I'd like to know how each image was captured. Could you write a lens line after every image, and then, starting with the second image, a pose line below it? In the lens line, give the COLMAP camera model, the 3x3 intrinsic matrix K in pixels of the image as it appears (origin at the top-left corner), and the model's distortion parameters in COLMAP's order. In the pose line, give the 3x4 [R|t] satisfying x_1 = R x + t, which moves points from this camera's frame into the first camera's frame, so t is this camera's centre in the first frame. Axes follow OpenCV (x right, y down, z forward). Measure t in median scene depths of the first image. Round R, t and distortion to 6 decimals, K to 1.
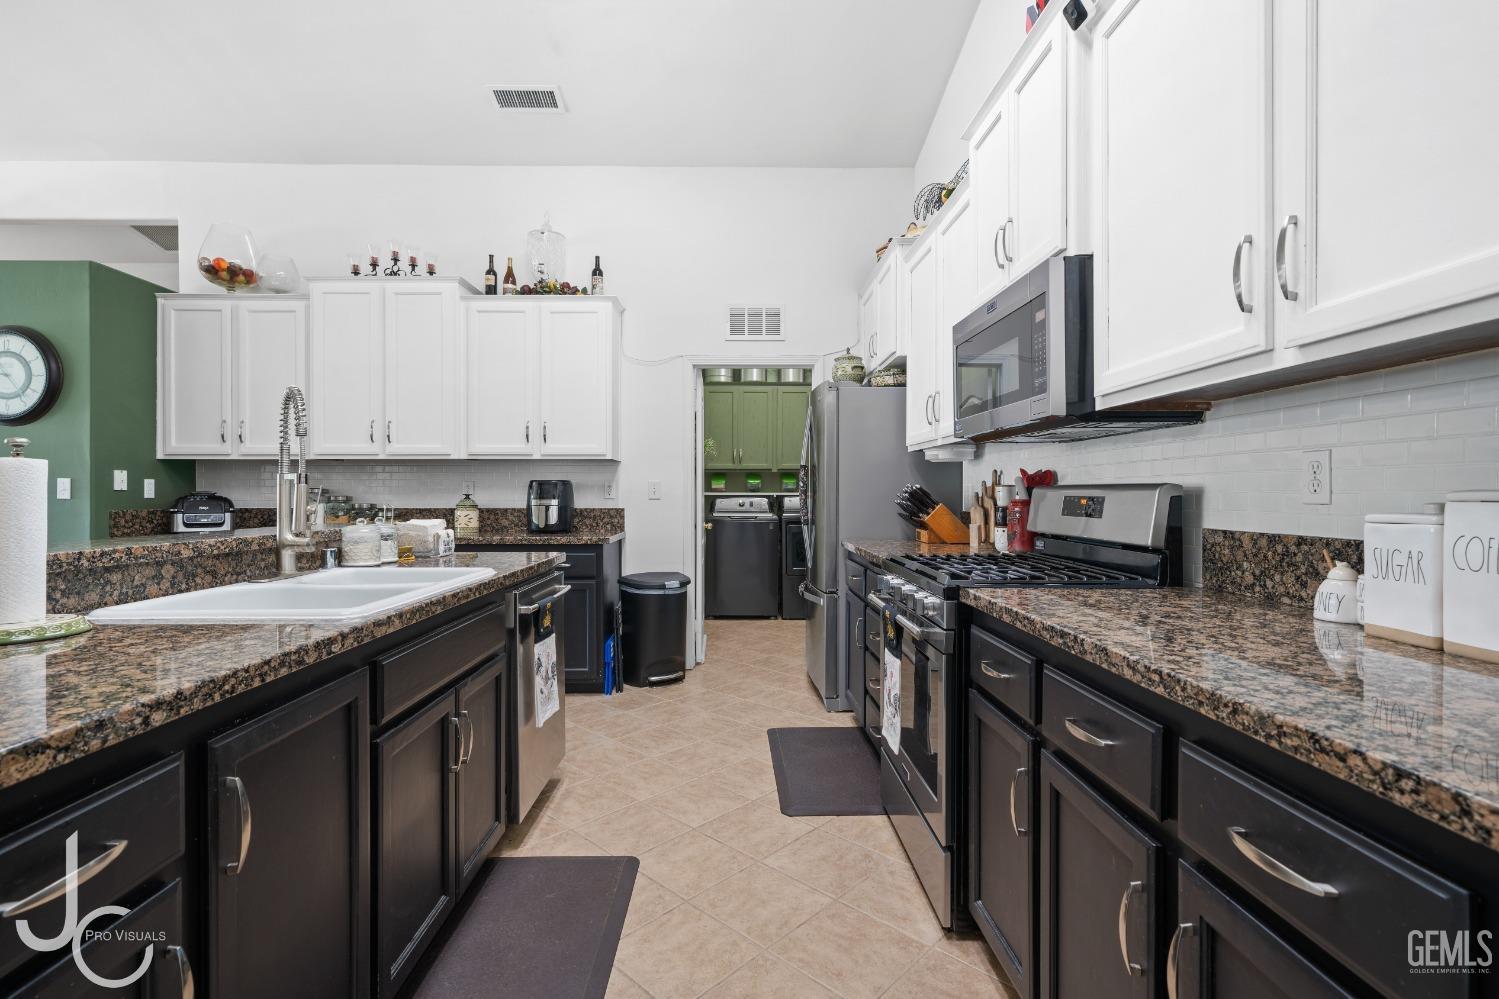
lens RADIAL K [[694.7, 0, 749.0], [0, 694.7, 498.2], [0, 0, 1]] dist [0.010446, -0.000695]
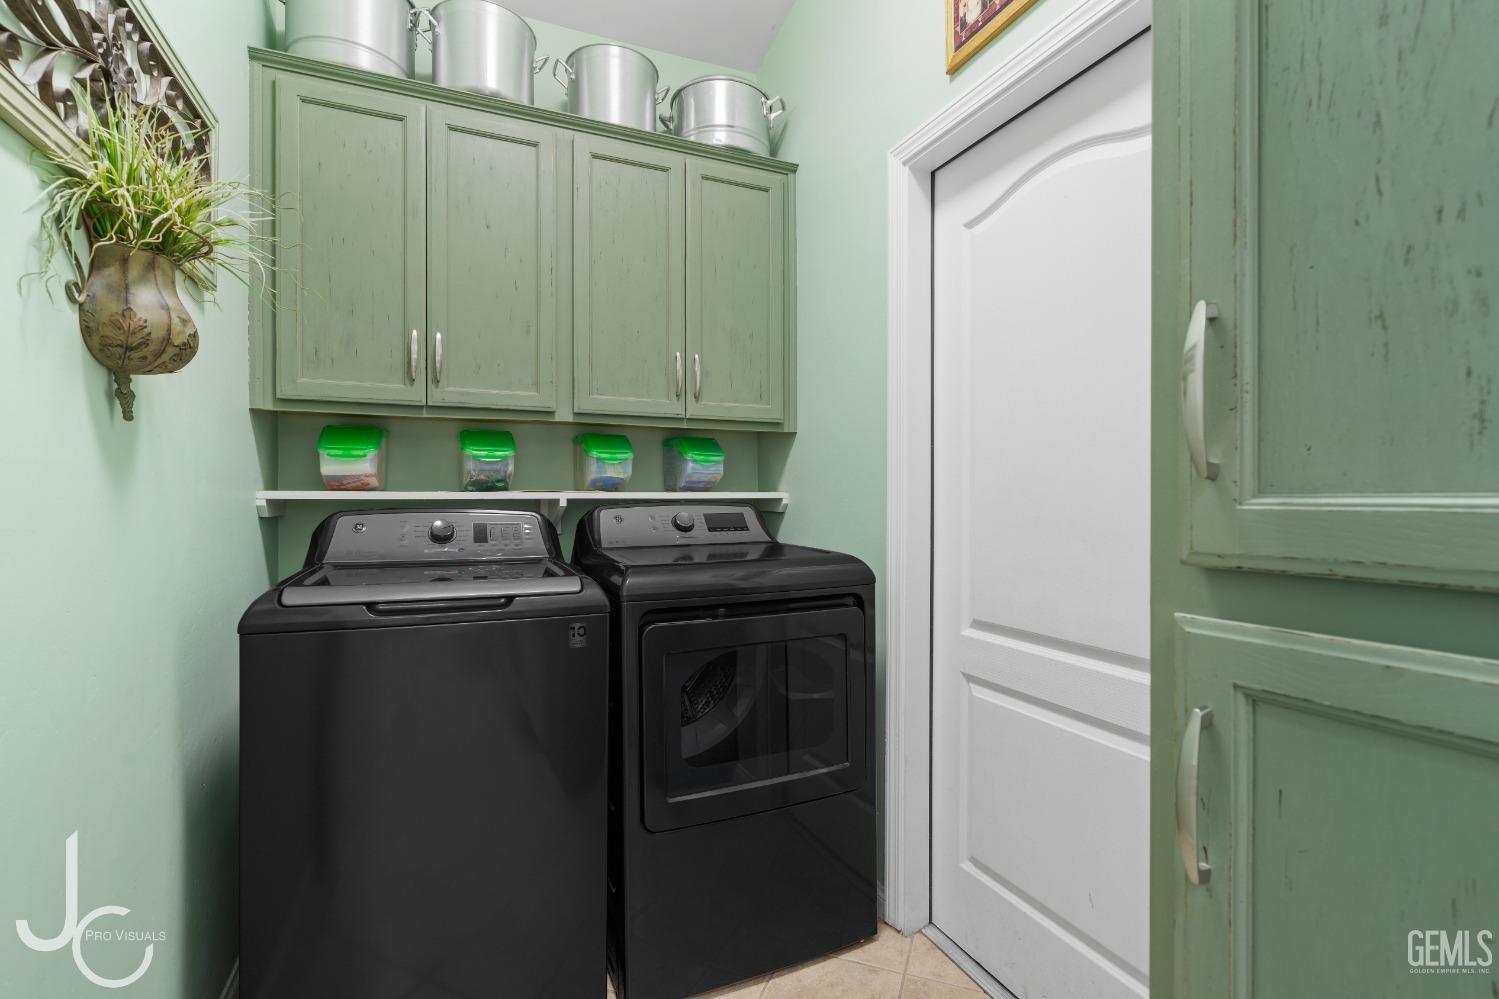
lens RADIAL K [[694.7, 0, 745.1], [0, 694.7, 502.0], [0, 0, 1]] dist [0.010446, -0.000695]
pose [[0.924300, 0.000550, 0.381666, -0.004502], [0.000627, 0.999995, -0.002959, -0.003139], [-0.381665, 0.002974, 0.924296, 0.699678]]
